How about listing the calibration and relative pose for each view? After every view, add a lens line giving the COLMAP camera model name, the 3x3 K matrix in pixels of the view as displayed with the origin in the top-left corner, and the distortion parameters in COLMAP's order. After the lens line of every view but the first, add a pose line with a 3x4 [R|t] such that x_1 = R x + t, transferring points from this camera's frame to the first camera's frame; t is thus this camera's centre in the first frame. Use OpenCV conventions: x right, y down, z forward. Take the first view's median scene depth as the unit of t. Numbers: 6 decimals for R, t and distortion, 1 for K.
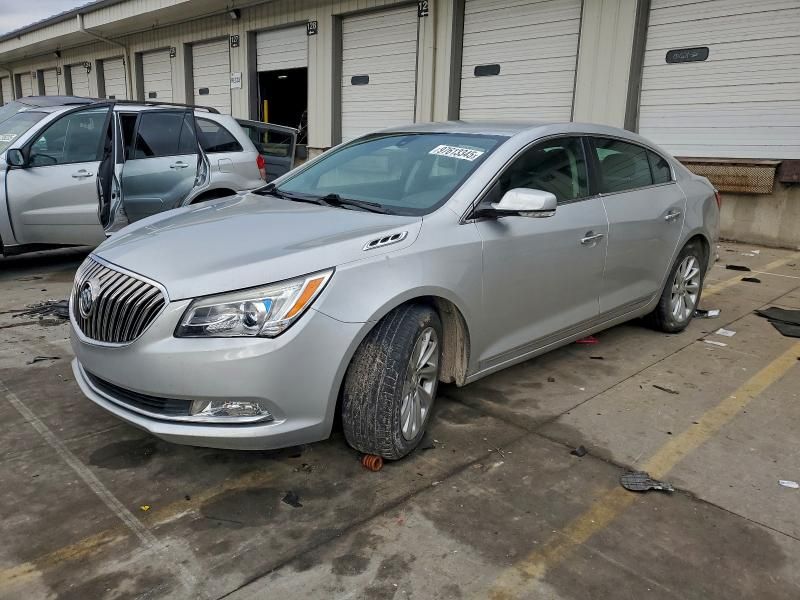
lens RADIAL K [[623.9, 0, 400.0], [0, 623.9, 300.0], [0, 0, 1]] dist [0.025701, 0.006415]
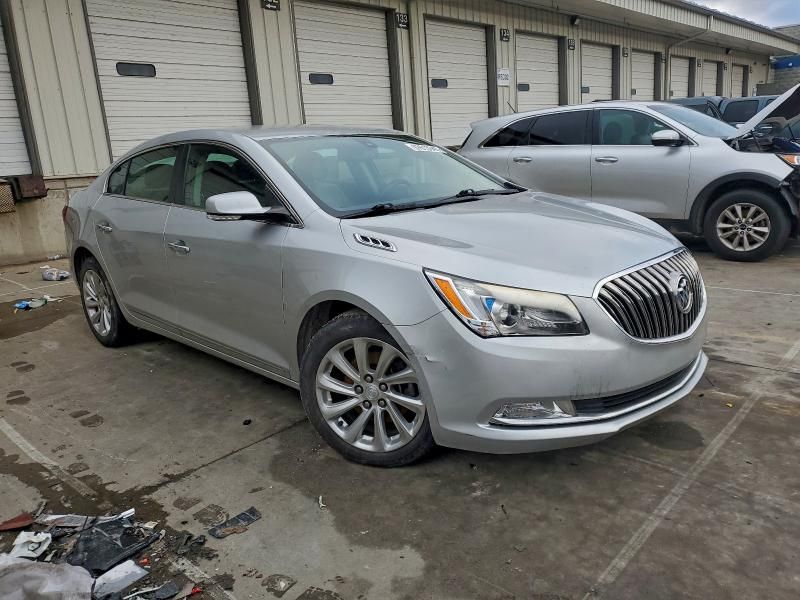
lens RADIAL K [[623.9, 0, 400.0], [0, 623.9, 300.0], [0, 0, 1]] dist [0.025701, 0.006415]
pose [[-0.057884, -0.261473, 0.963474, -0.998677], [0.299686, 0.916031, 0.266602, -0.273032], [-0.952280, 0.304171, 0.025337, 0.984084]]
